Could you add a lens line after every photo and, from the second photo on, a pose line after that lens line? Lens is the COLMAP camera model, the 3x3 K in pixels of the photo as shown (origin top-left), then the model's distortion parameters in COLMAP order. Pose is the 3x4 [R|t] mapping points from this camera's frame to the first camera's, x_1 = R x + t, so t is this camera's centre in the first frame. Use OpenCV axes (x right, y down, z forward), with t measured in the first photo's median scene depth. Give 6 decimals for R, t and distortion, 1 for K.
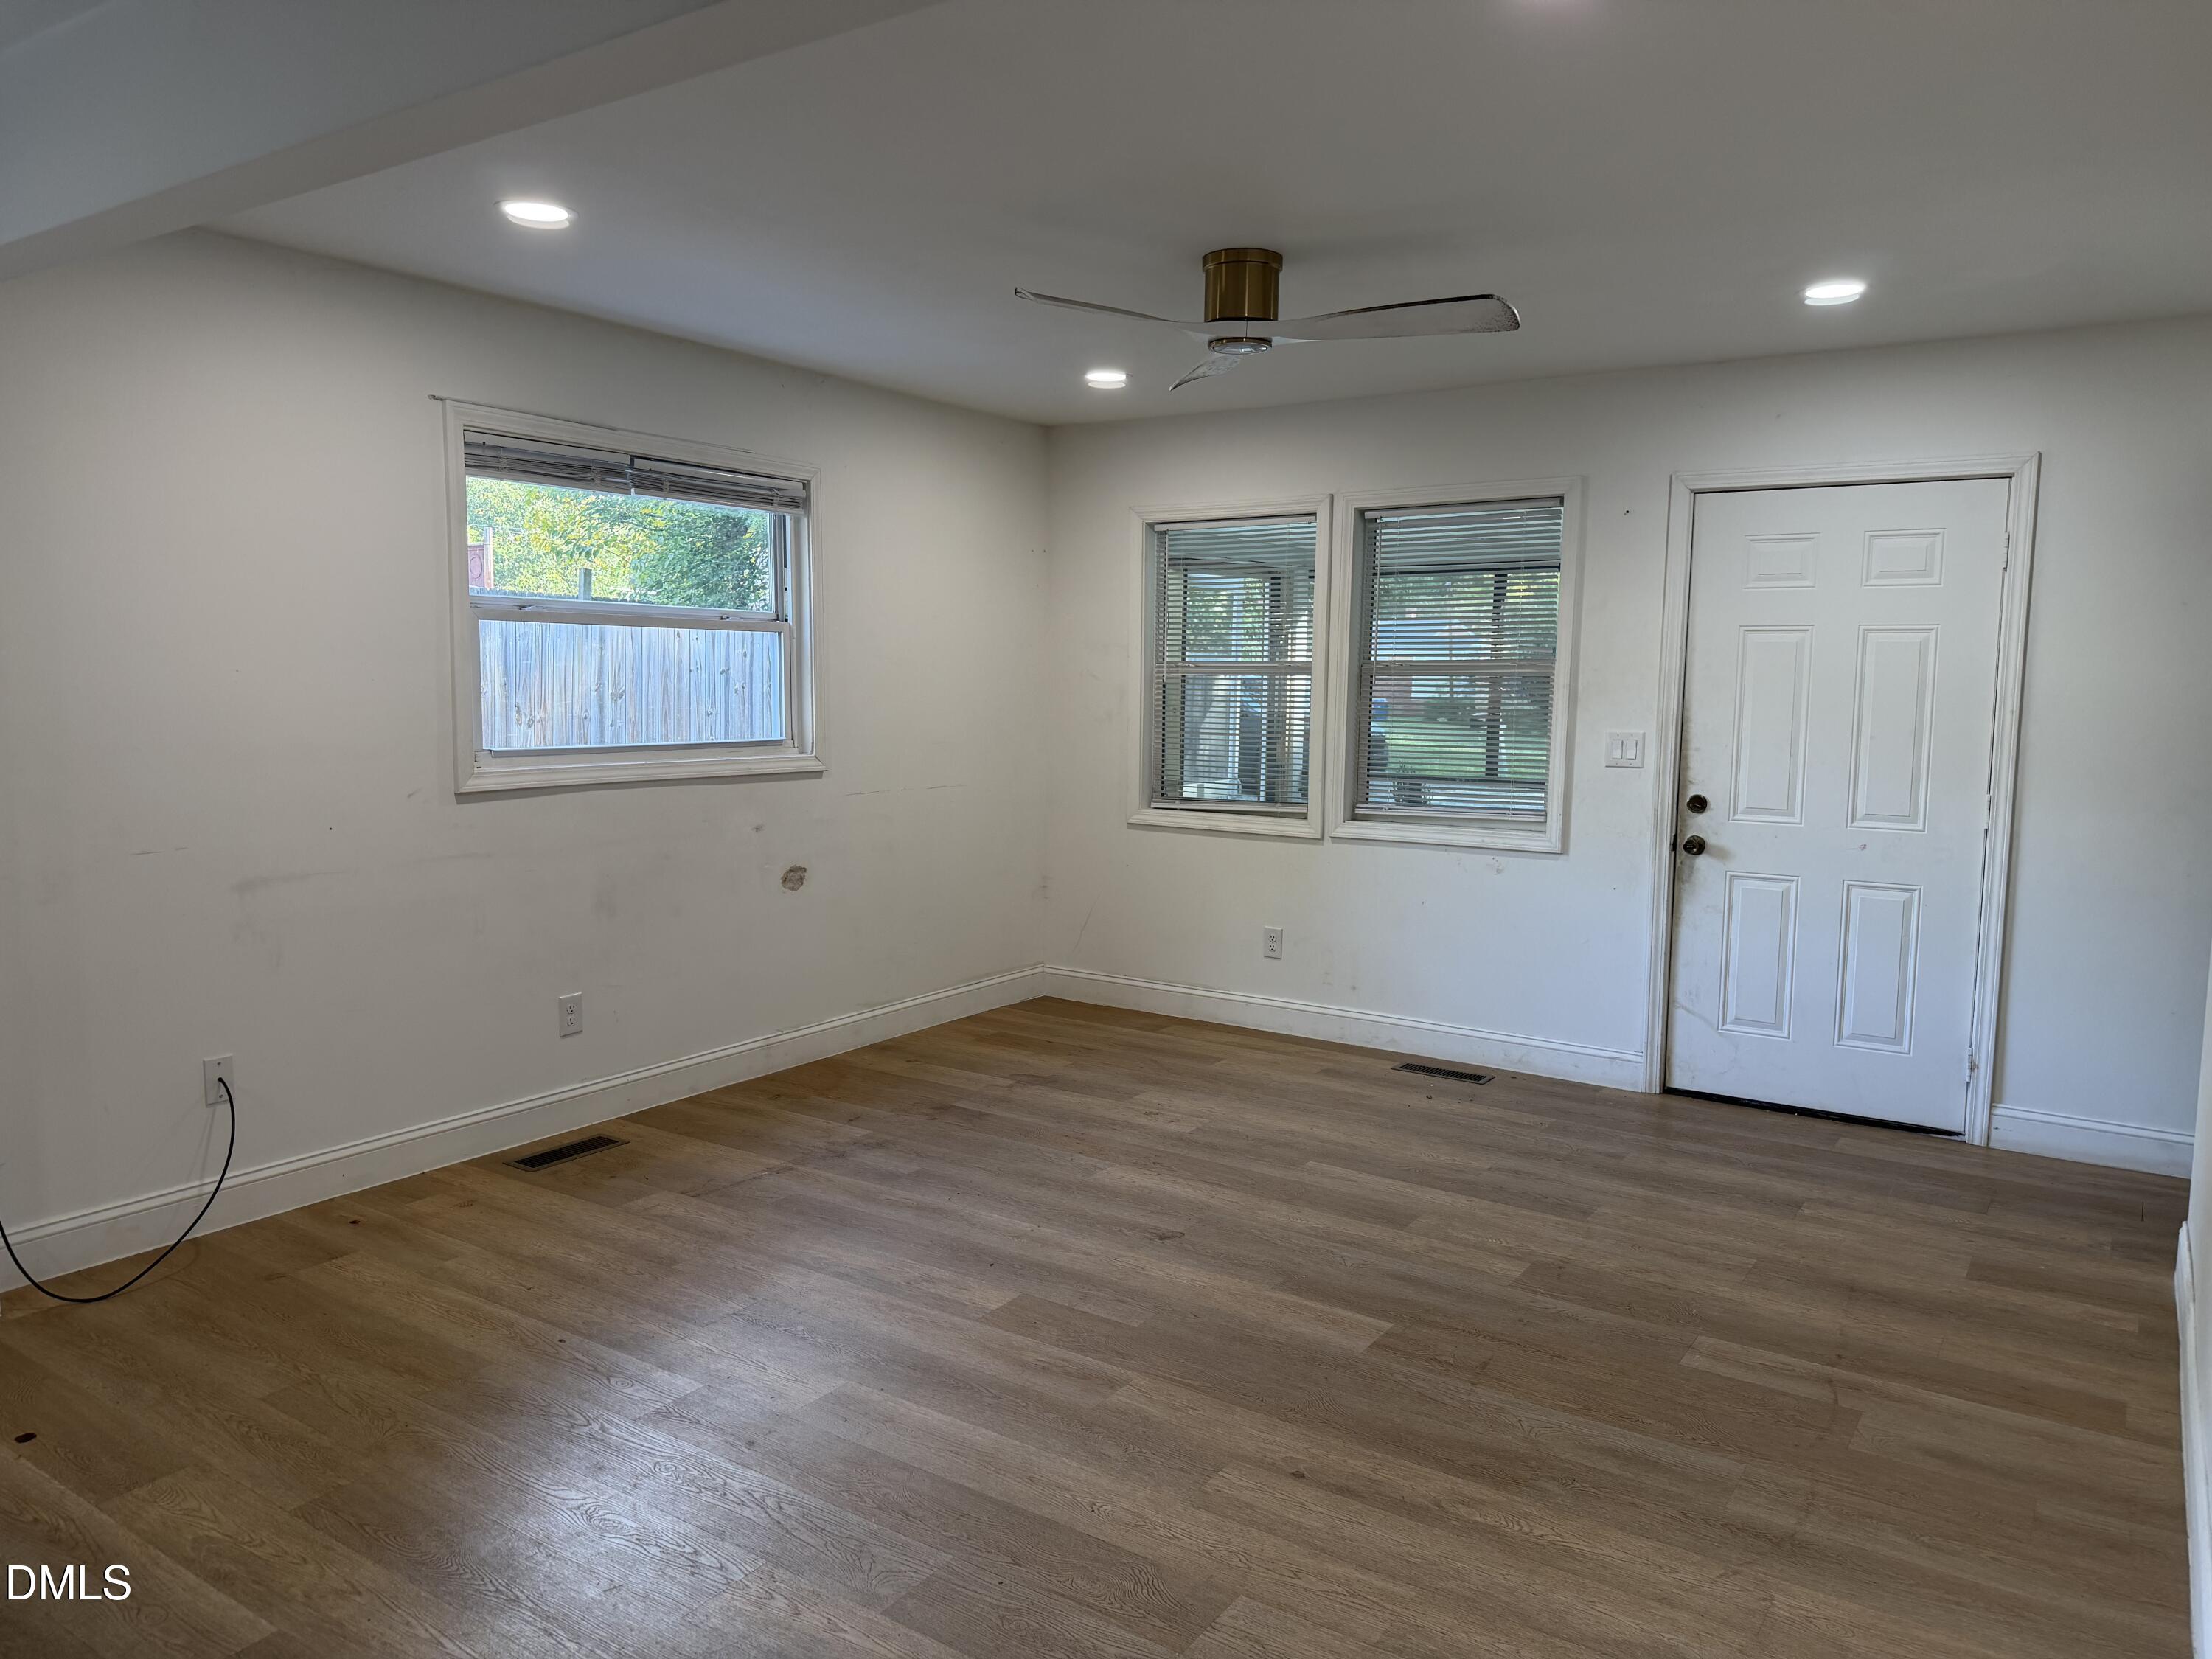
lens RADIAL K [[1568.3, 0, 1050.5], [0, 1568.3, 827.7], [0, 0, 1]] dist [0.120266, -0.191523]
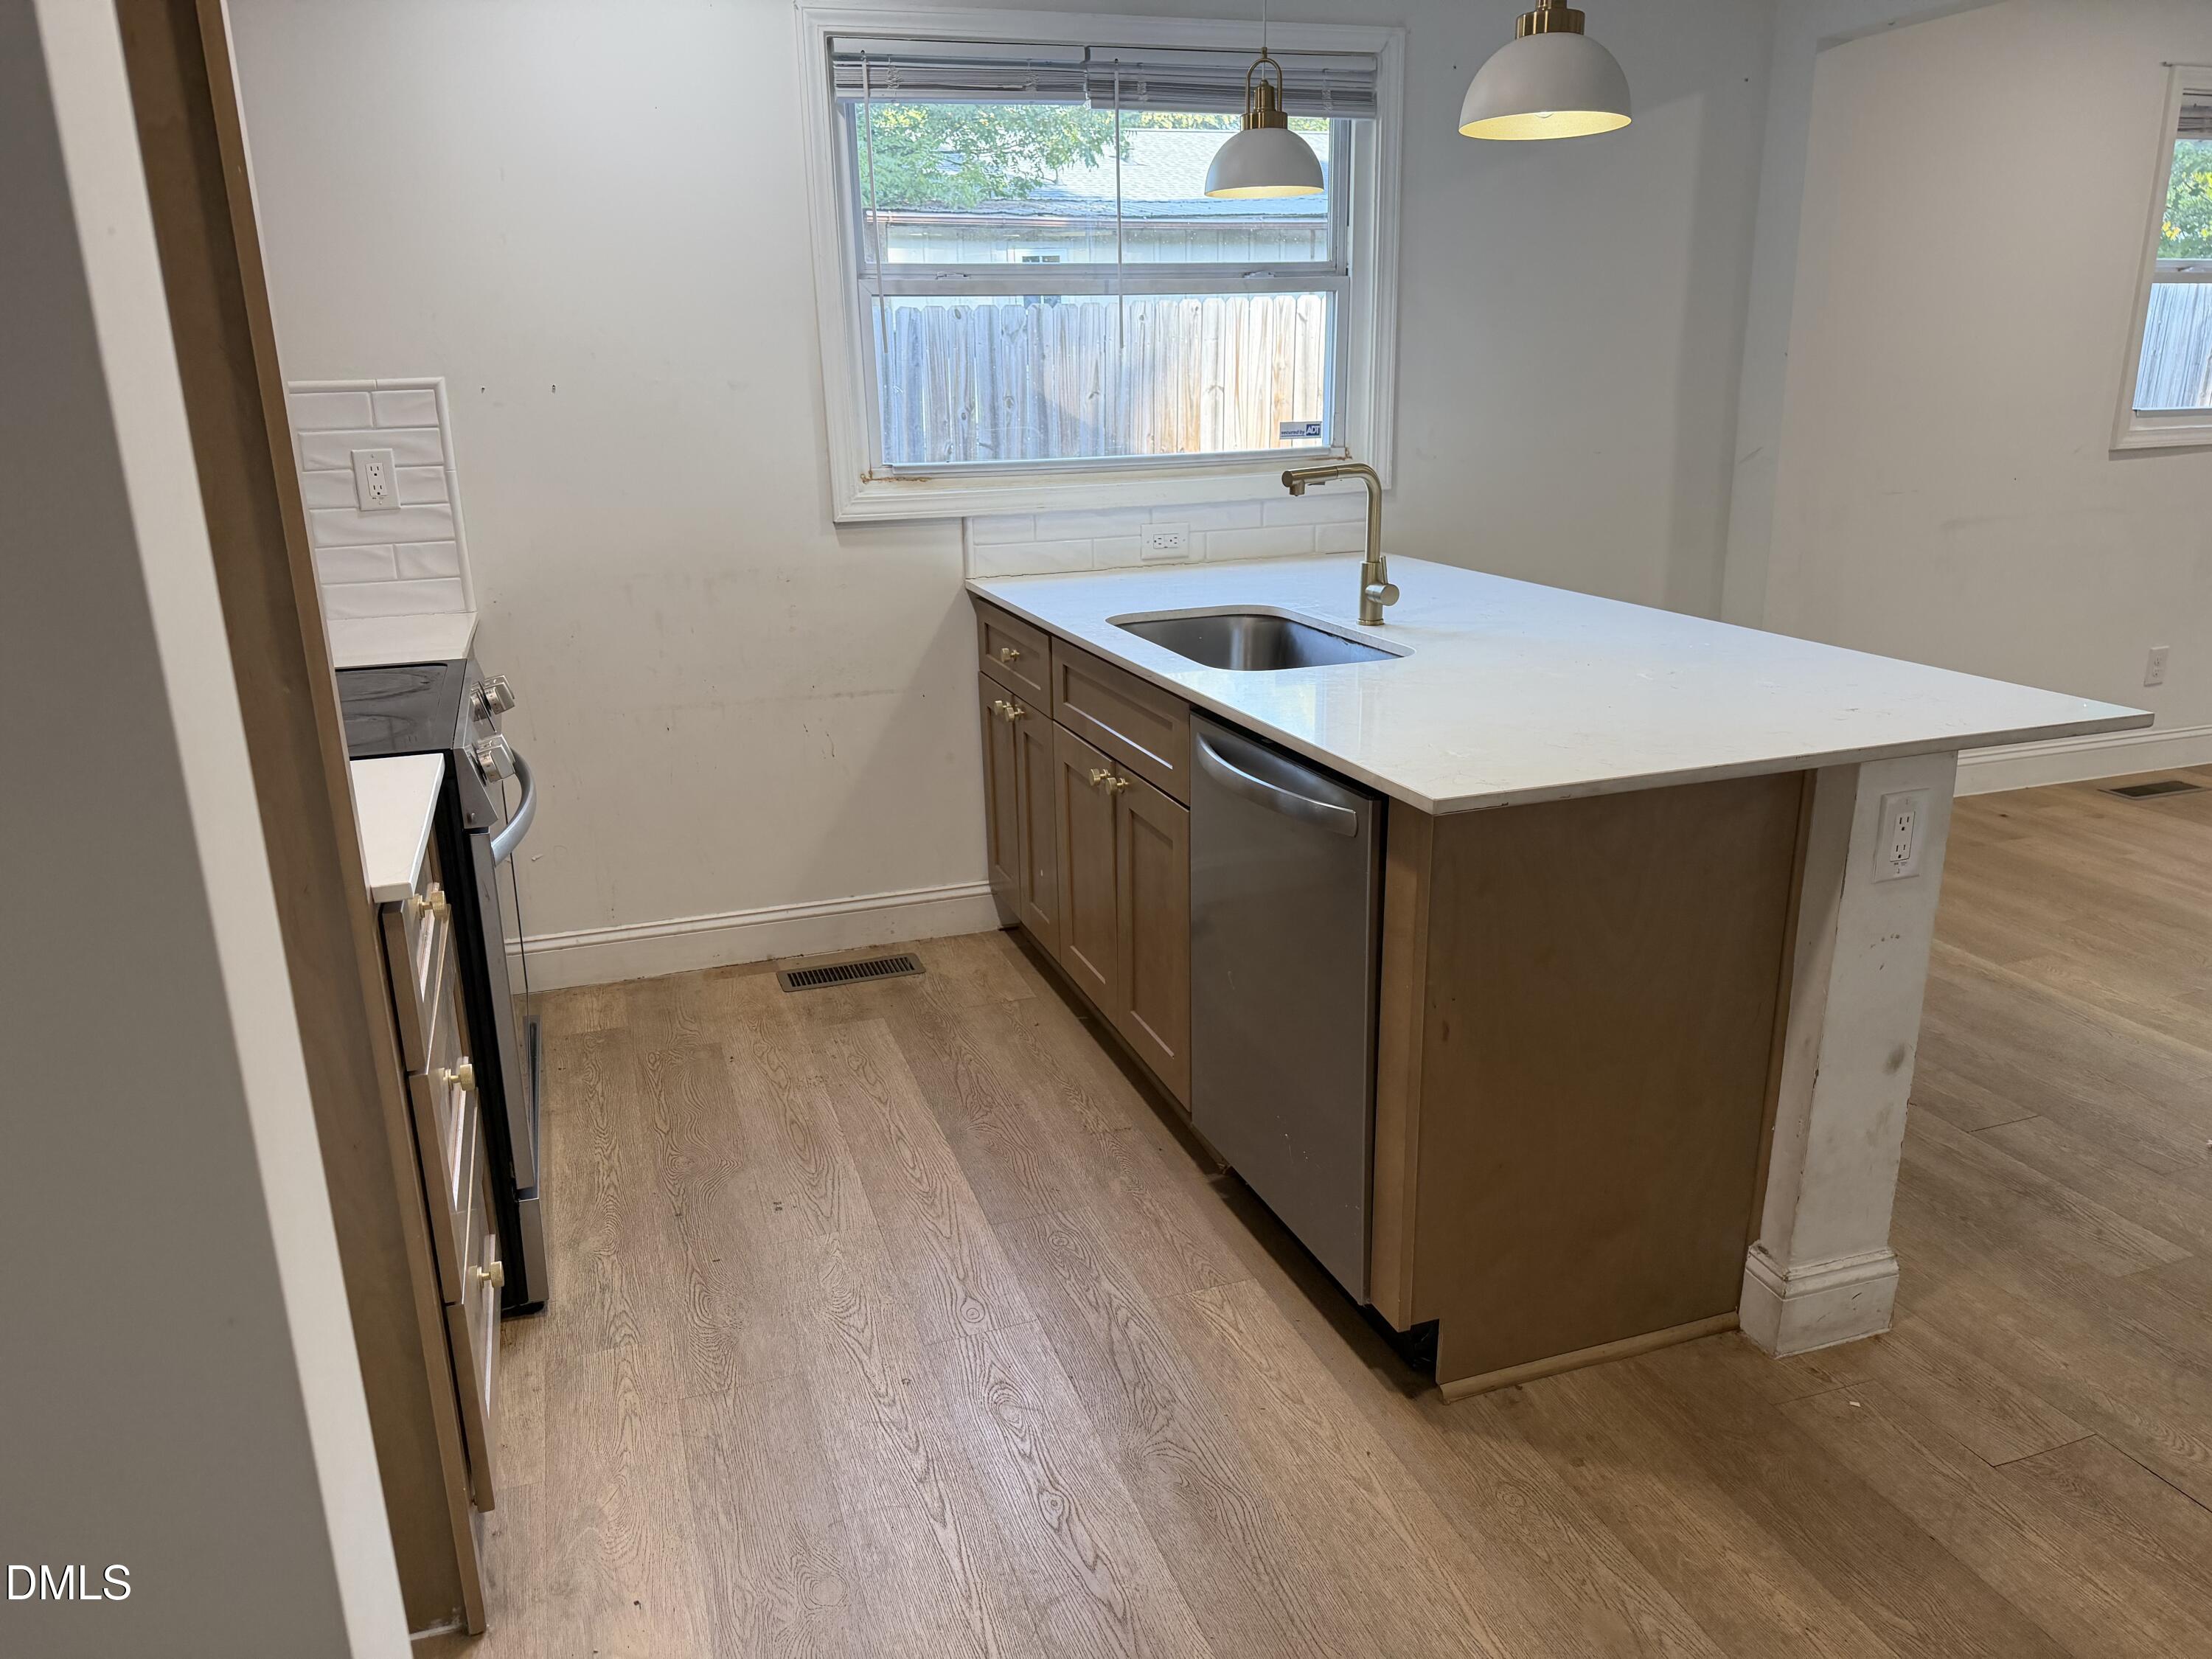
lens RADIAL K [[1569.3, 0, 1118.9], [0, 1569.3, 835.8], [0, 0, 1]] dist [0.019904, -0.026517]
pose [[0.806335, 0.142122, -0.574131, -0.219693], [-0.029701, 0.979206, 0.200683, 0.033798], [0.590714, -0.144765, 0.793789, -0.246106]]
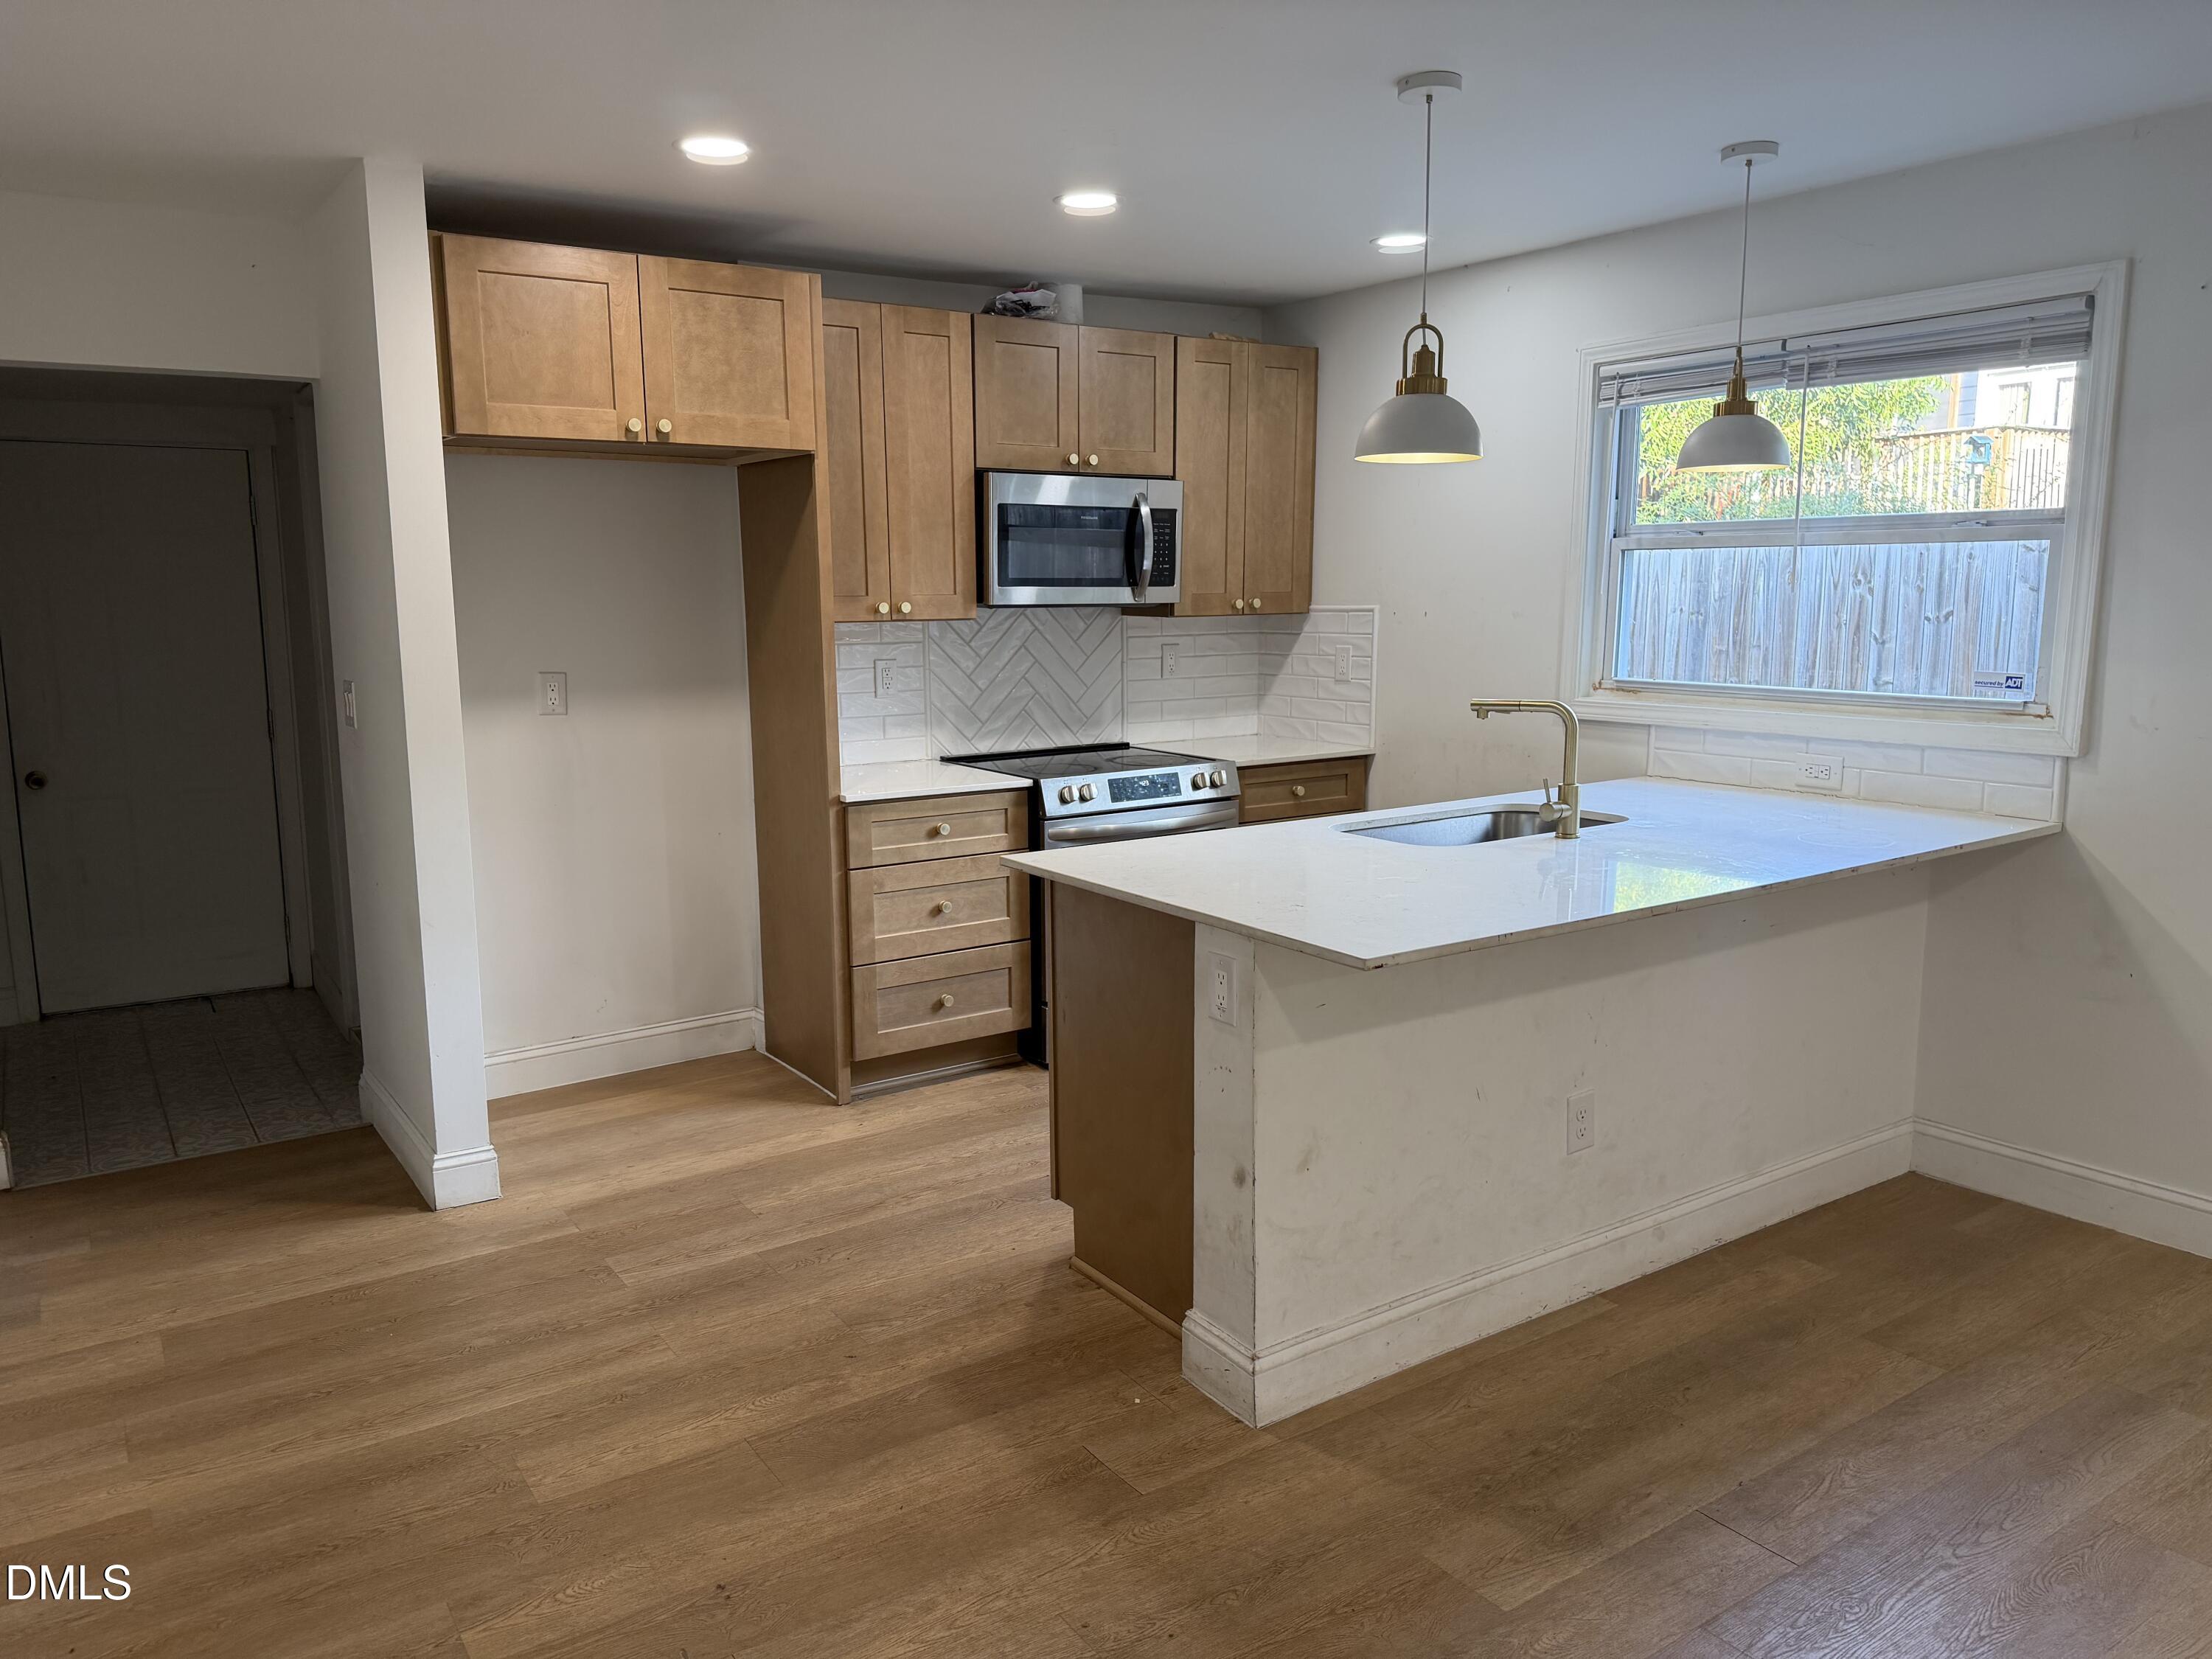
lens RADIAL K [[1569.3, 0, 1118.9], [0, 1569.3, 835.8], [0, 0, 1]] dist [0.019904, -0.026517]
pose [[-0.362589, 0.149691, -0.919849, 0.185532], [-0.089483, 0.976864, 0.194242, -0.041030], [0.927643, 0.152741, -0.340805, 0.305235]]
